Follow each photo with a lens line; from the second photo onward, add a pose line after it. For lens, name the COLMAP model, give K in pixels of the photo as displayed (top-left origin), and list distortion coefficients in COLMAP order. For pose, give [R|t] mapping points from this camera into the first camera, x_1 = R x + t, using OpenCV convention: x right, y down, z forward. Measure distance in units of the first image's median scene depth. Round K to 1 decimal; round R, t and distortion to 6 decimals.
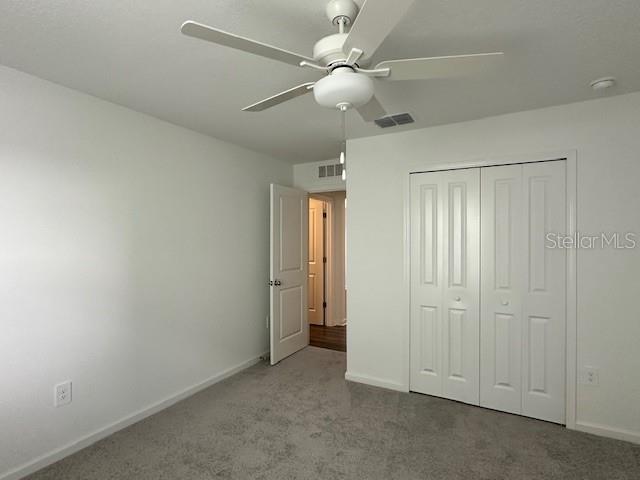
lens RADIAL K [[329.9, 0, 317.7], [0, 329.9, 241.3], [0, 0, 1]] dist [-0.004929, -0.000856]
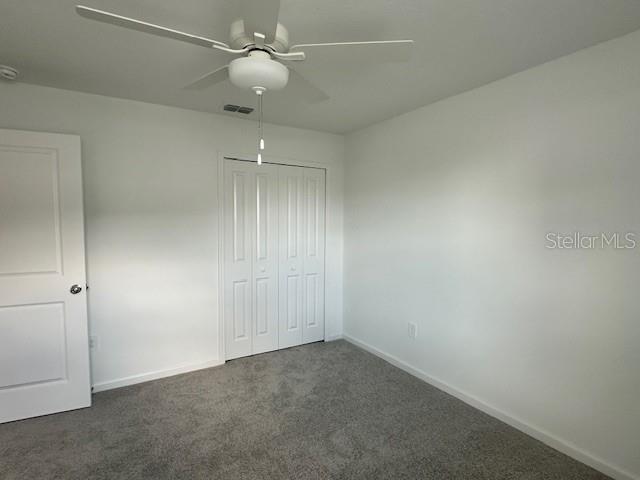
lens RADIAL K [[329.9, 0, 317.7], [0, 329.9, 241.3], [0, 0, 1]] dist [-0.004929, -0.000856]
pose [[0.496707, -0.059290, 0.865891, -0.543088], [-0.008490, 0.997284, 0.073157, -0.022011], [-0.867877, -0.043689, 0.494854, 0.248112]]
